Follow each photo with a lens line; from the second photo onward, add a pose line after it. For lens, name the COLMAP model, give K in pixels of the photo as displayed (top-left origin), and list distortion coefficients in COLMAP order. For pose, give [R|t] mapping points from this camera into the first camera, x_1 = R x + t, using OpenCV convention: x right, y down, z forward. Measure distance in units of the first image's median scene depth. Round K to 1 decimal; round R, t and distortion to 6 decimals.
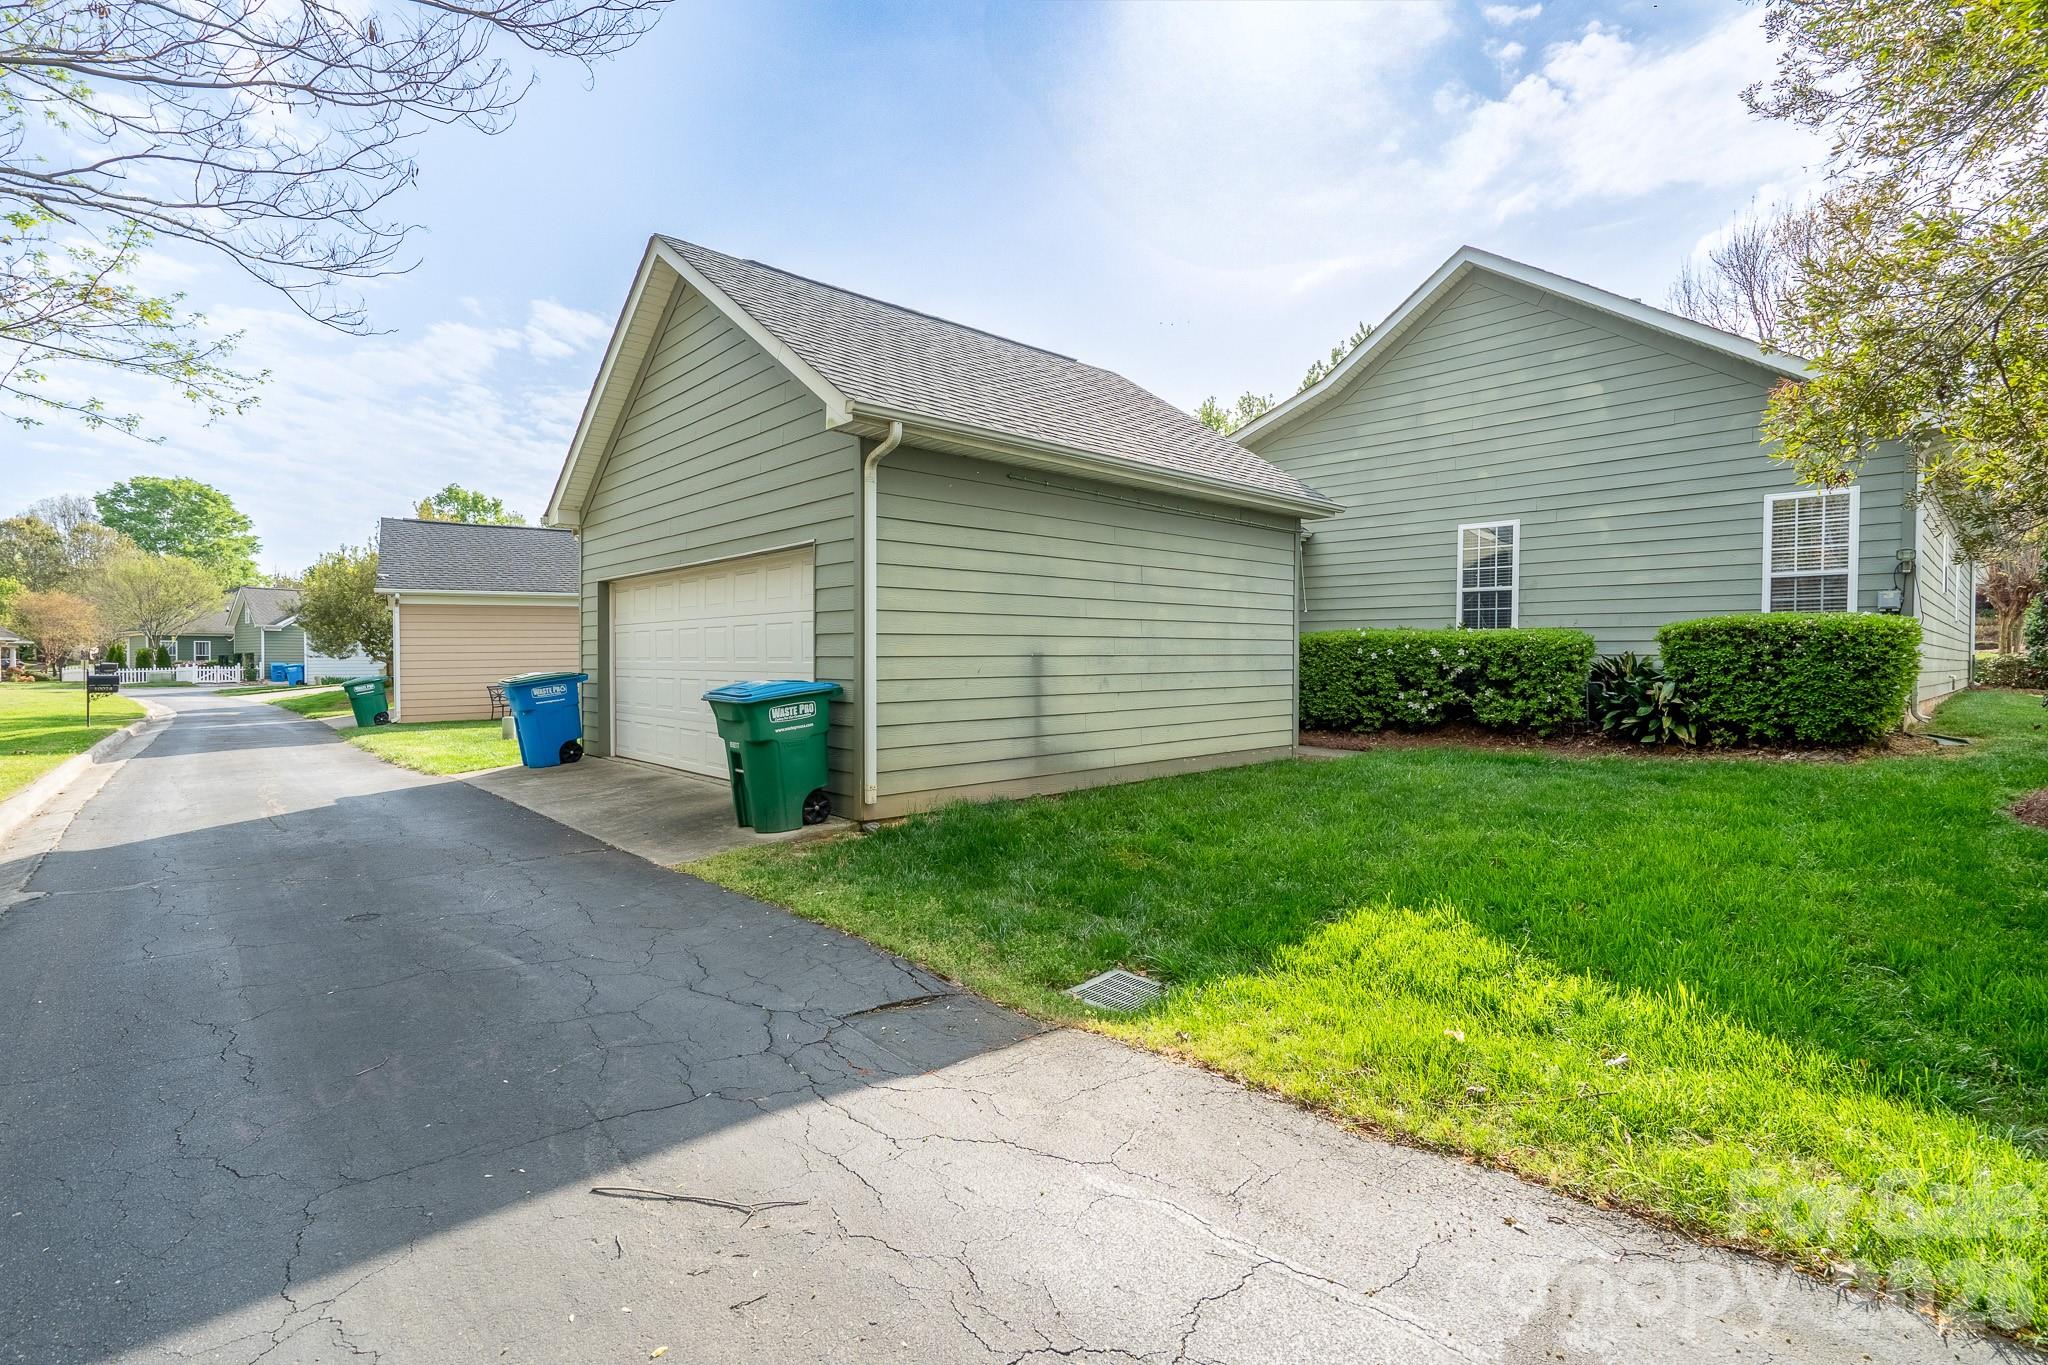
lens RADIAL K [[946.6, 0, 1024.0], [0, 946.6, 682.5], [0, 0, 1]] dist [-0.002677, -0.000398]
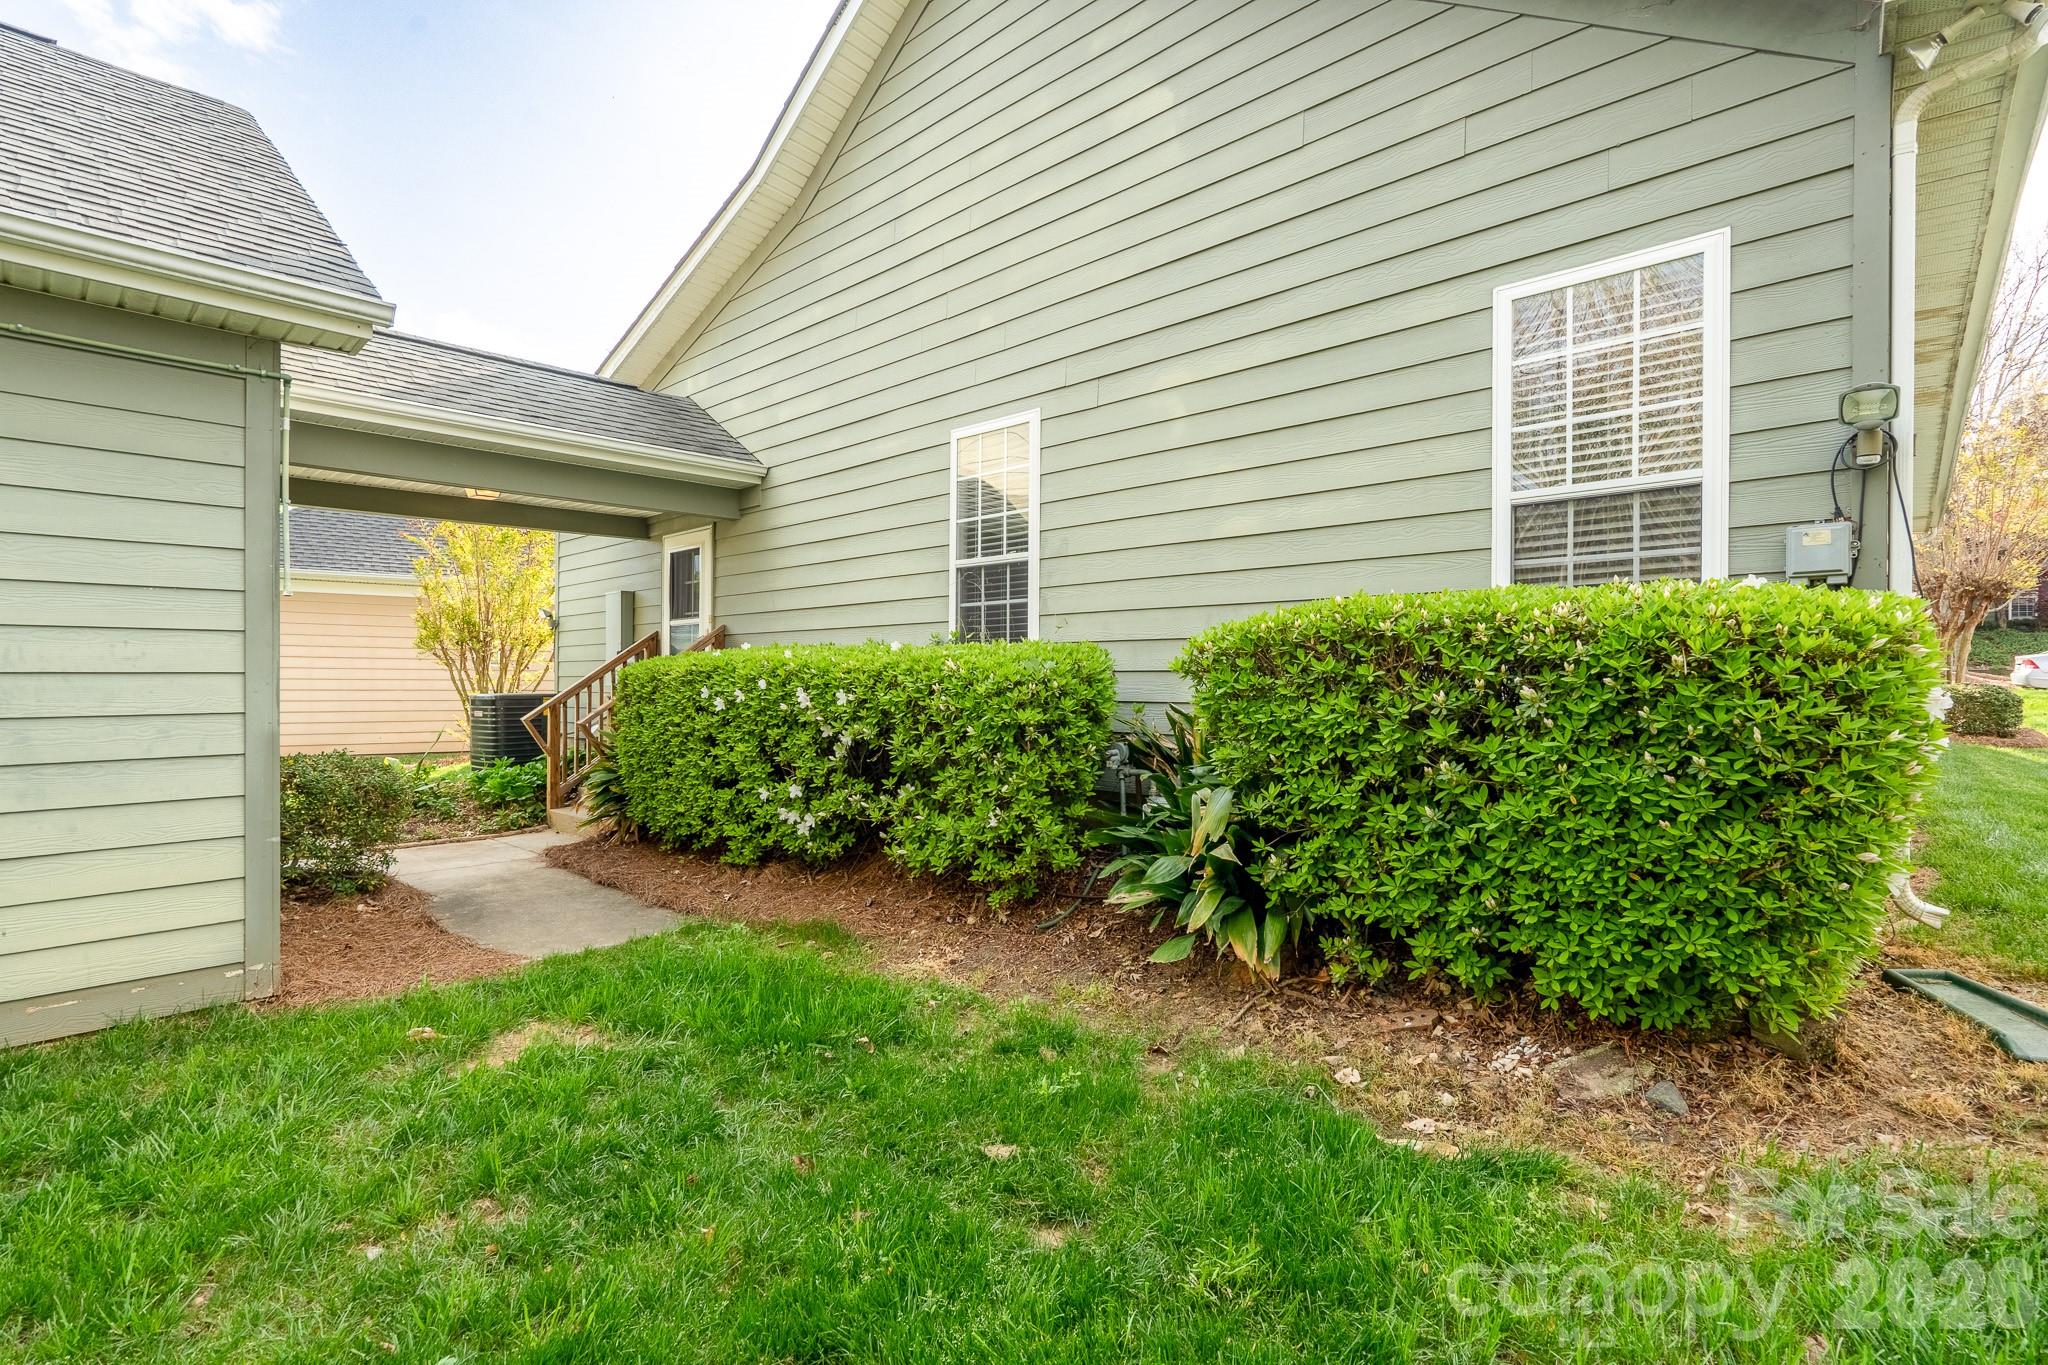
lens RADIAL K [[933.3, 0, 1027.6], [0, 933.3, 691.2], [0, 0, 1]] dist [-0.001232, 0.000319]
pose [[0.997992, -0.004443, 0.063190, 0.583988], [0.005283, 0.999900, -0.013140, -0.032915], [-0.063125, 0.013447, 0.997915, 0.653196]]
